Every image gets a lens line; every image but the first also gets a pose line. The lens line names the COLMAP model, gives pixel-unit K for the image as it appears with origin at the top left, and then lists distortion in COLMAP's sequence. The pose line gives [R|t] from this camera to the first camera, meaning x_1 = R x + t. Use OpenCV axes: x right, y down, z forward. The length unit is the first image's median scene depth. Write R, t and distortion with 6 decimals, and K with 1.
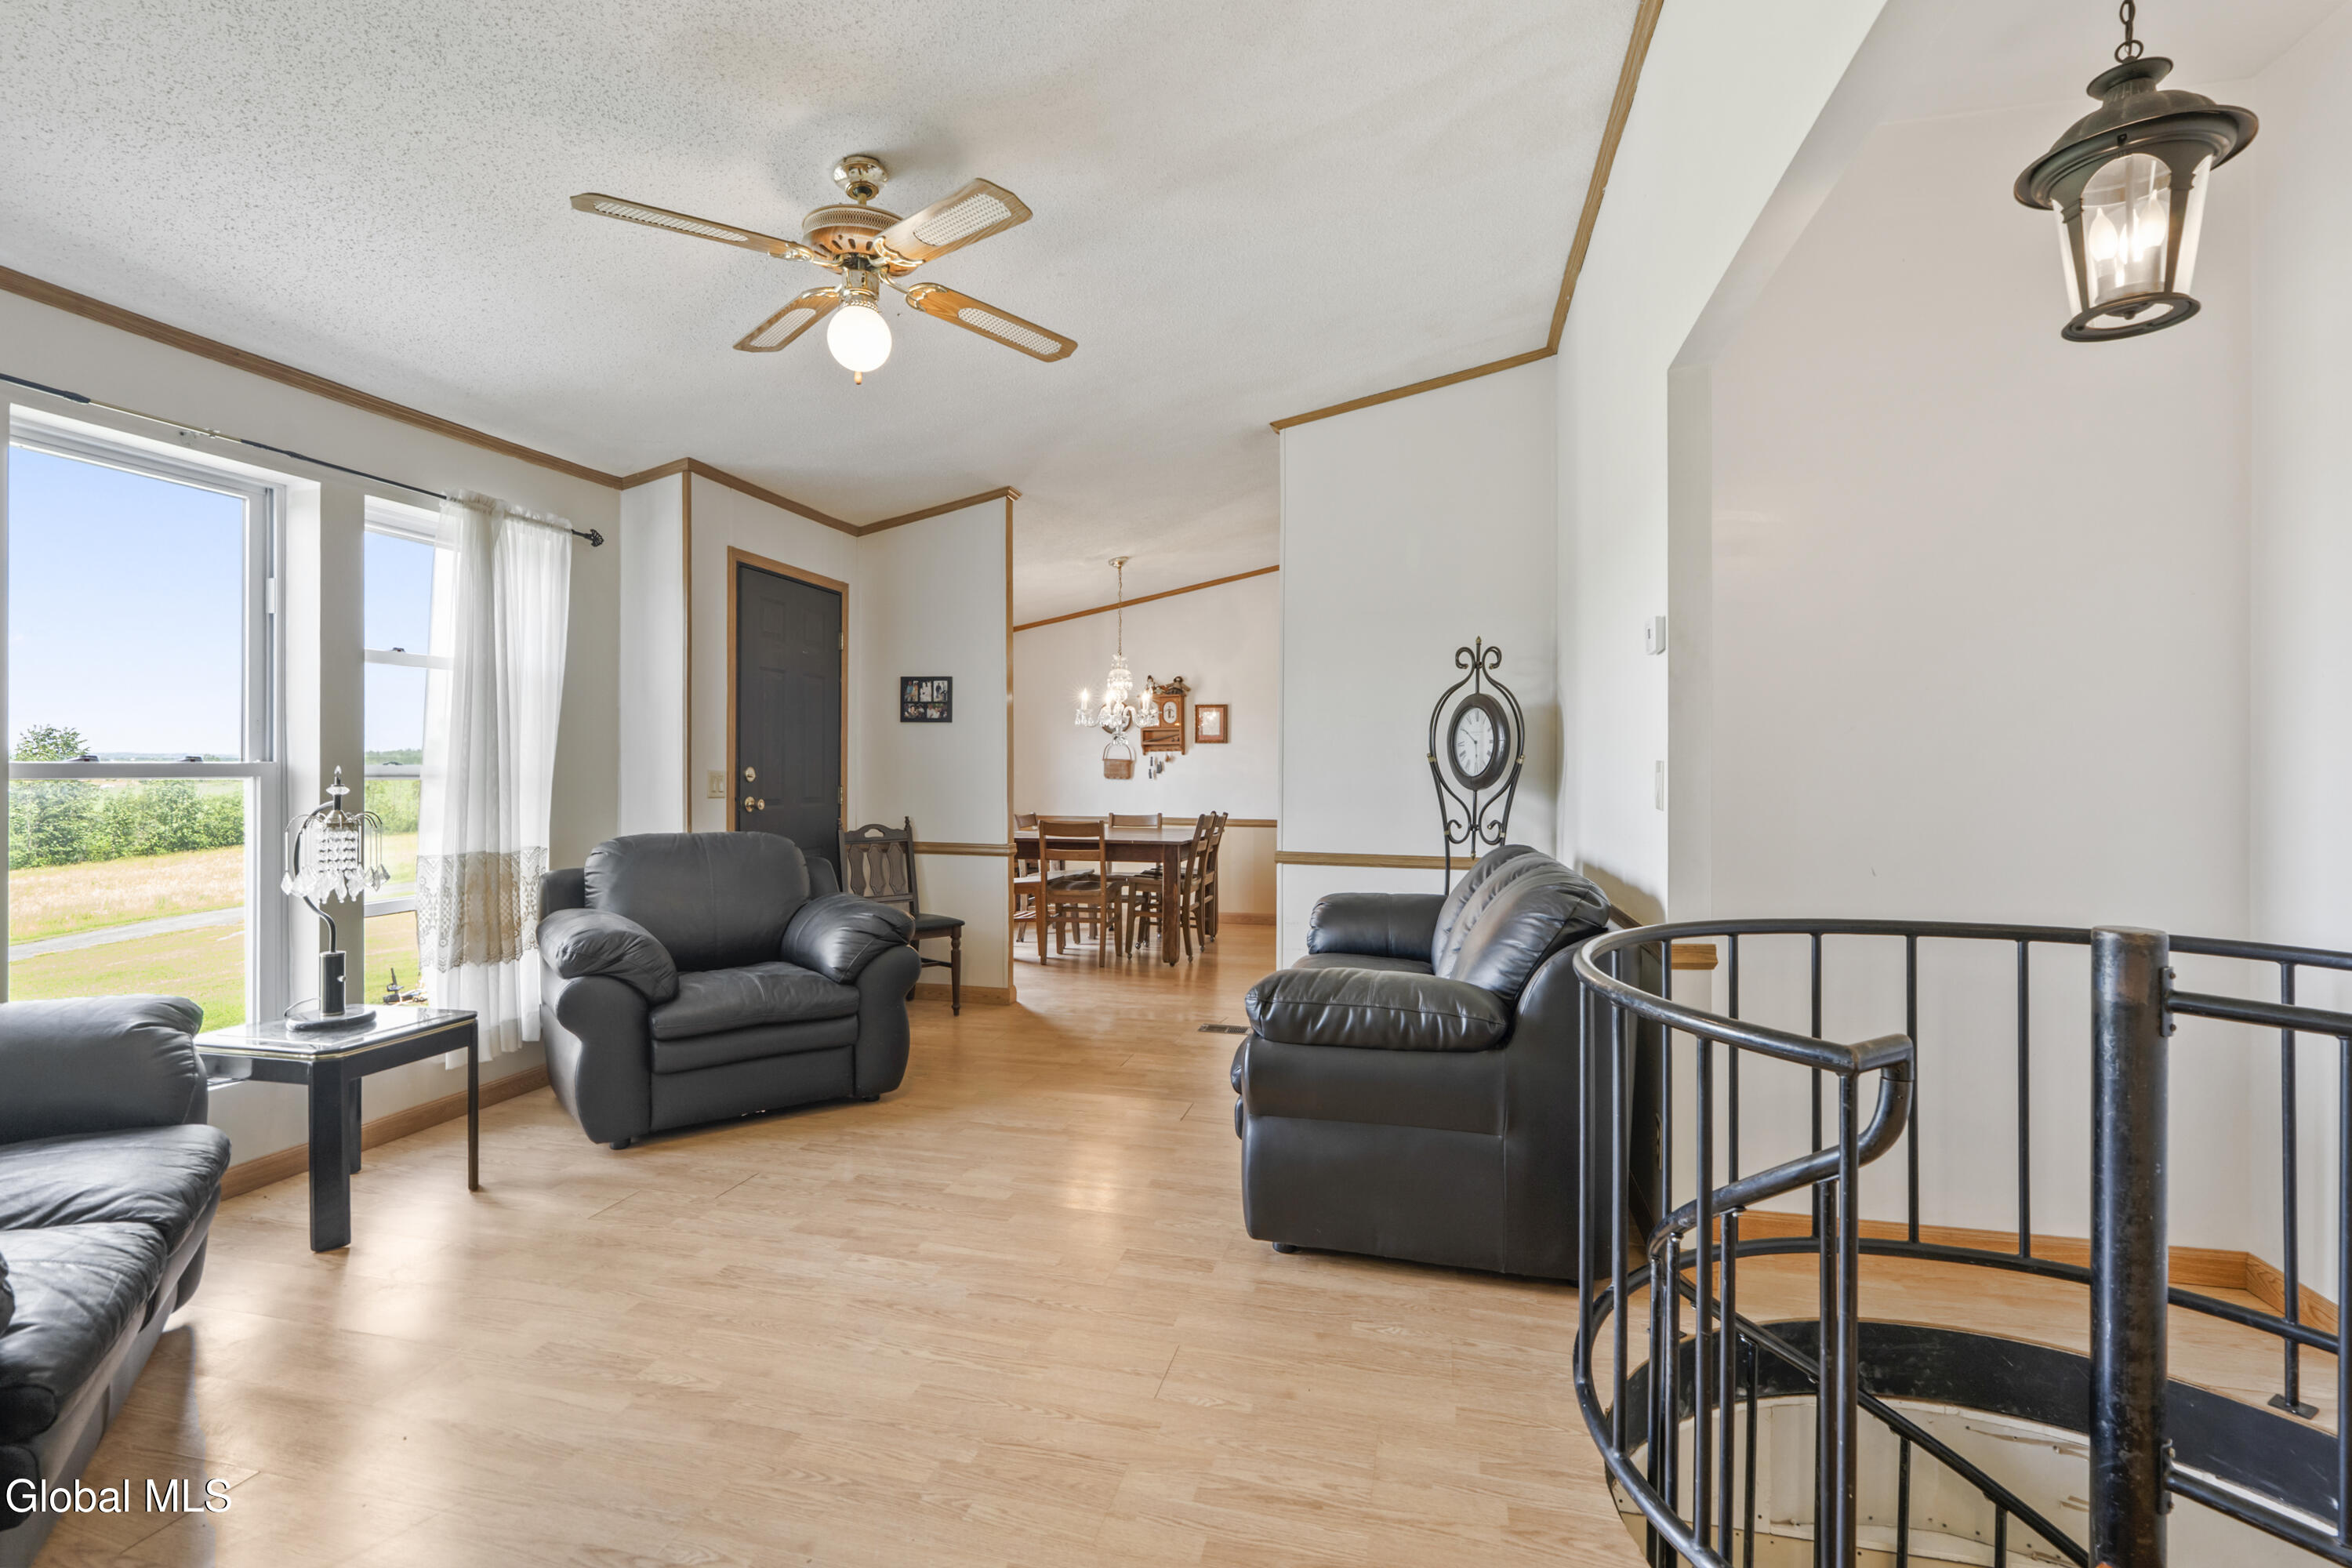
lens RADIAL K [[1096.7, 0, 1173.5], [0, 1096.7, 761.2], [0, 0, 1]] dist [-0.000161, 0.000401]
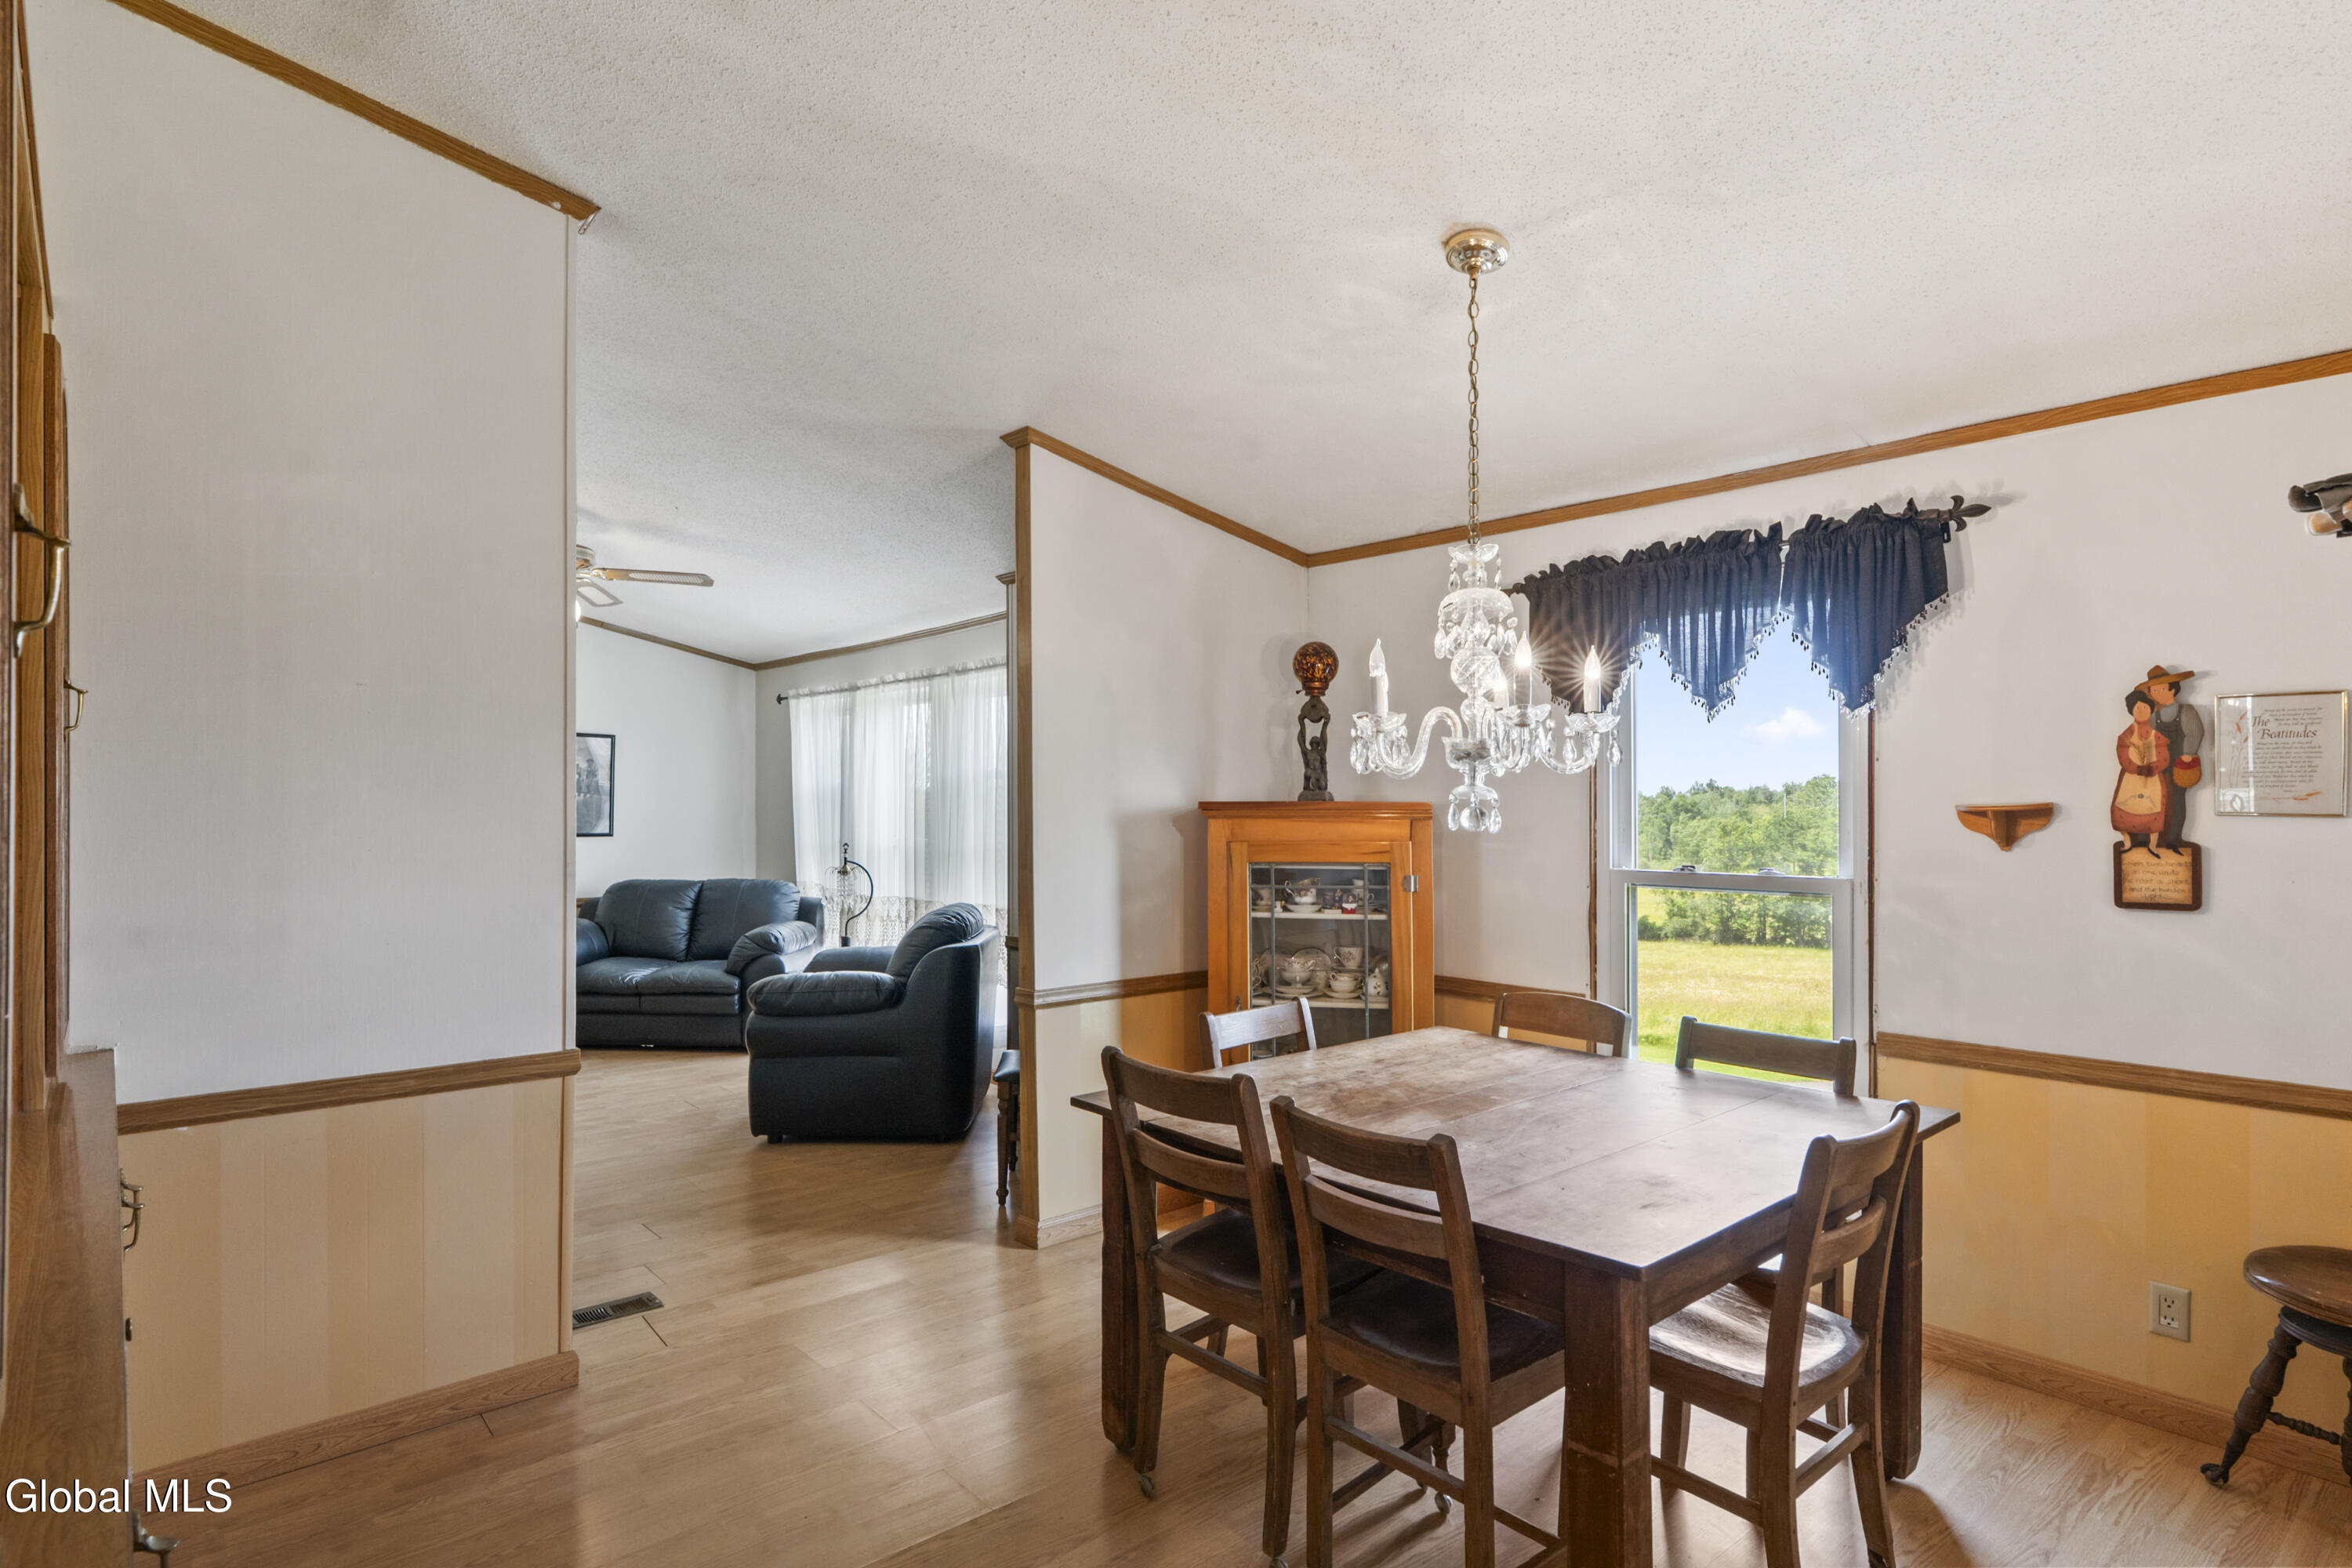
lens RADIAL K [[1233.6, 0, 1181.6], [0, 1233.6, 788.4], [0, 0, 1]] dist [-0.002966, 0.000882]
pose [[-0.579313, -0.012812, -0.815004, 0.449007], [0.001209, 0.999862, -0.016578, -0.031717], [0.815104, -0.010589, -0.579218, 1.765545]]
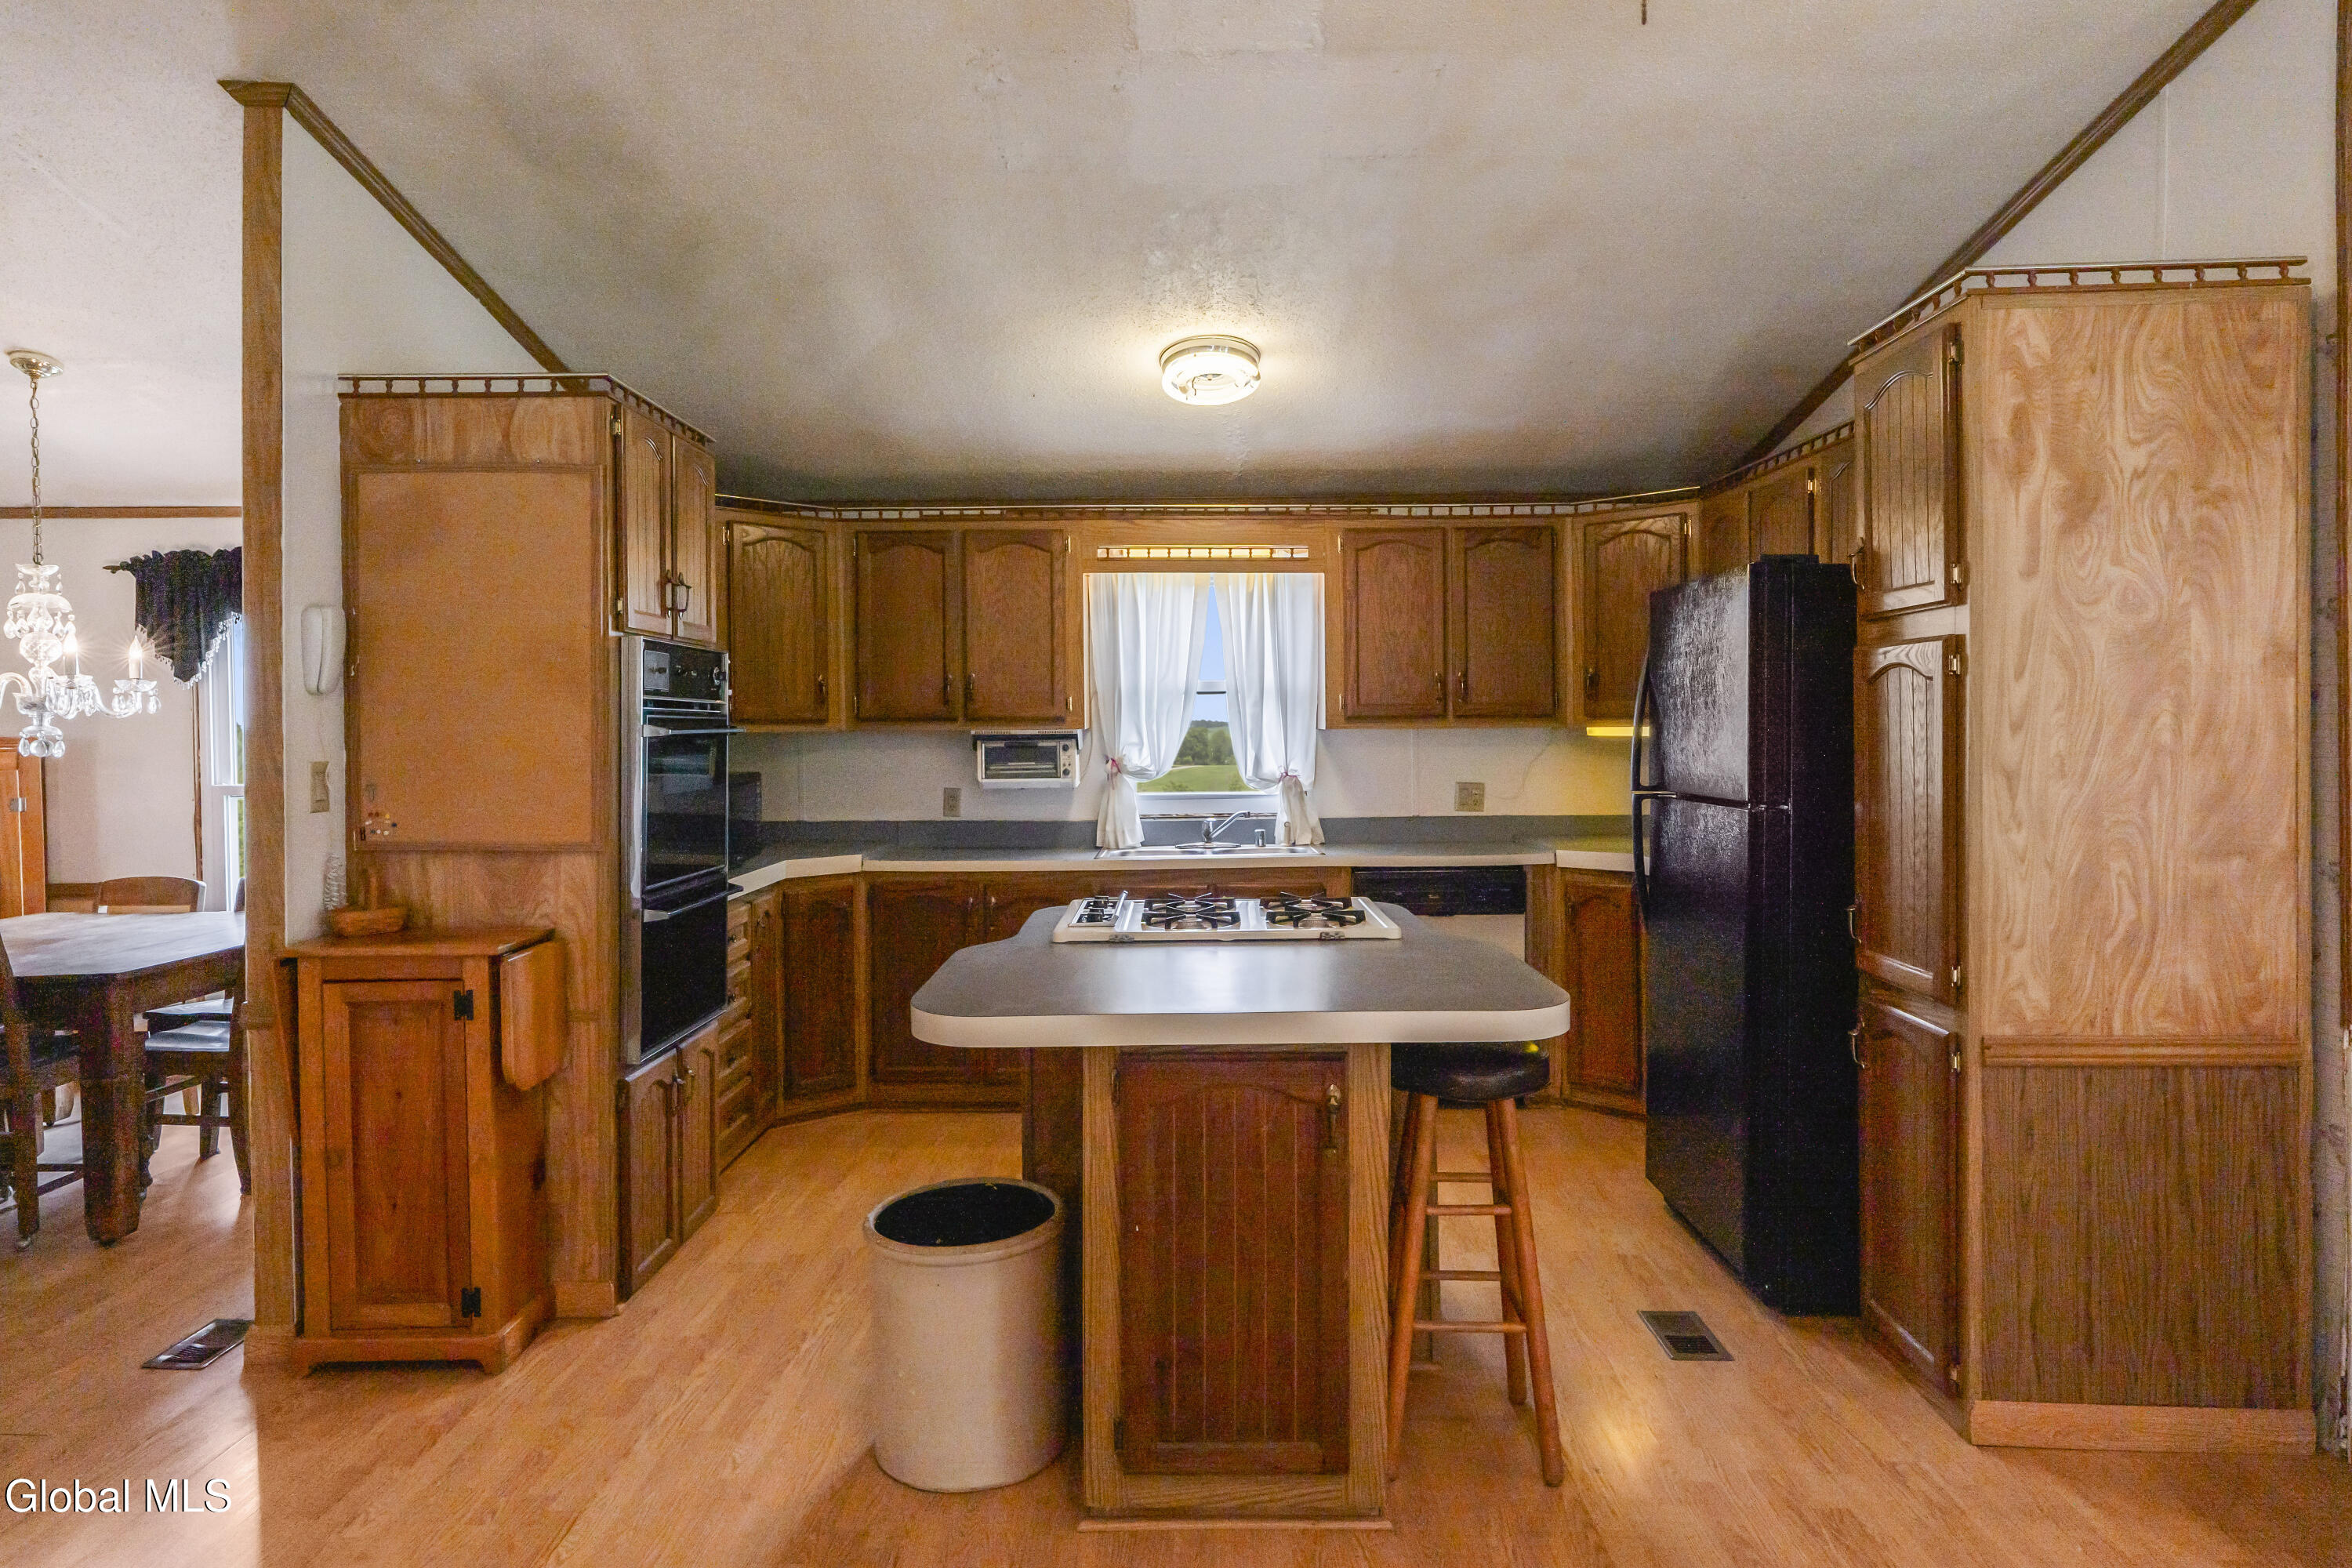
lens RADIAL K [[1355.7, 0, 1181.0], [0, 1355.7, 749.4], [0, 0, 1]] dist [-0.003481, 0.001560]
pose [[0.220480, 0.011467, -0.975324, 0.971474], [0.014121, 0.999789, 0.014947, -0.029081], [0.975289, -0.017069, 0.220272, 2.095029]]
